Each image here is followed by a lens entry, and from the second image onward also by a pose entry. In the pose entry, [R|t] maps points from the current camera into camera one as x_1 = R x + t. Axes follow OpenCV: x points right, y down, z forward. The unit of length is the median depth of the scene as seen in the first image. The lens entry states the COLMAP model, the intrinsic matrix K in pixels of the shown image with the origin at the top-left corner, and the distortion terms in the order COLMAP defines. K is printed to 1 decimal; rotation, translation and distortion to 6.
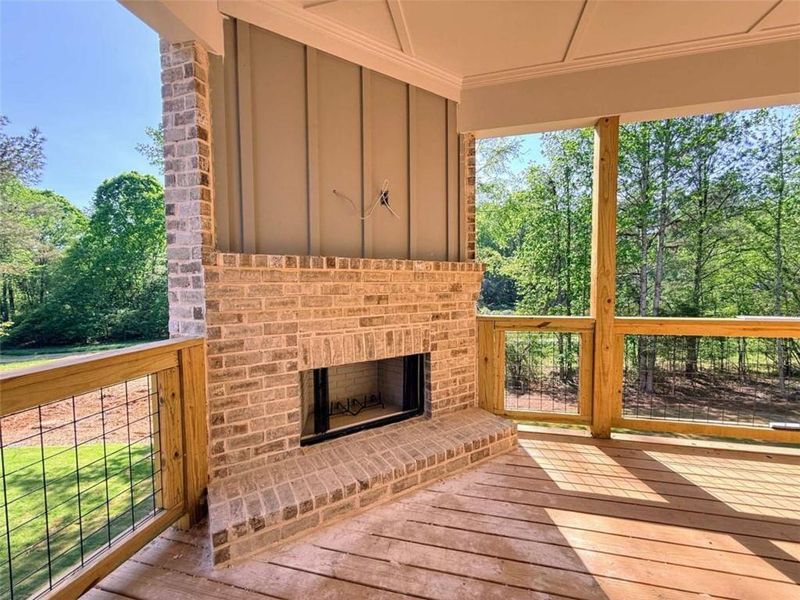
lens RADIAL K [[321.5, 0, 400.2], [0, 321.5, 301.0], [0, 0, 1]] dist [0.001697, -0.000210]
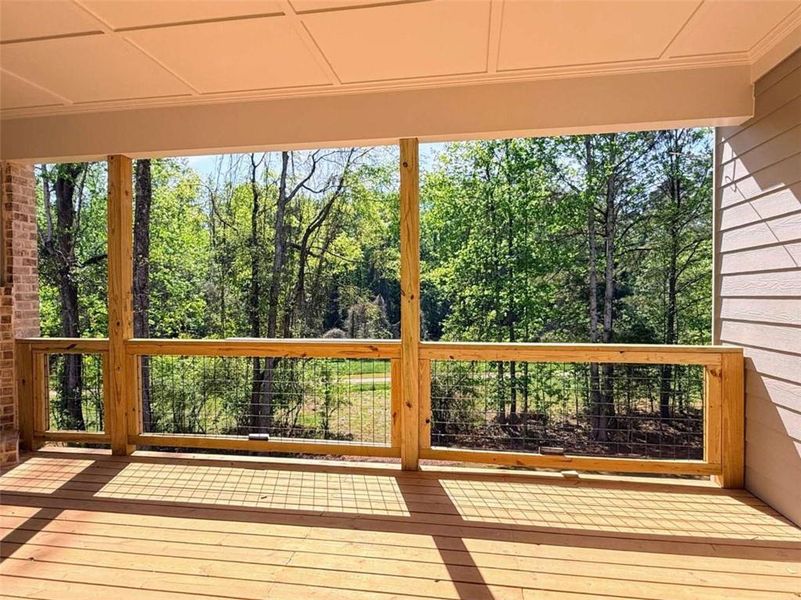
lens RADIAL K [[475.8, 0, 398.4], [0, 475.8, 301.9], [0, 0, 1]] dist [0.000037, 0.001779]
pose [[0.996971, 0.001582, 0.077761, 1.442264], [0.001399, 0.999266, -0.038277, -0.010579], [-0.077764, 0.038270, 0.996237, -0.644178]]
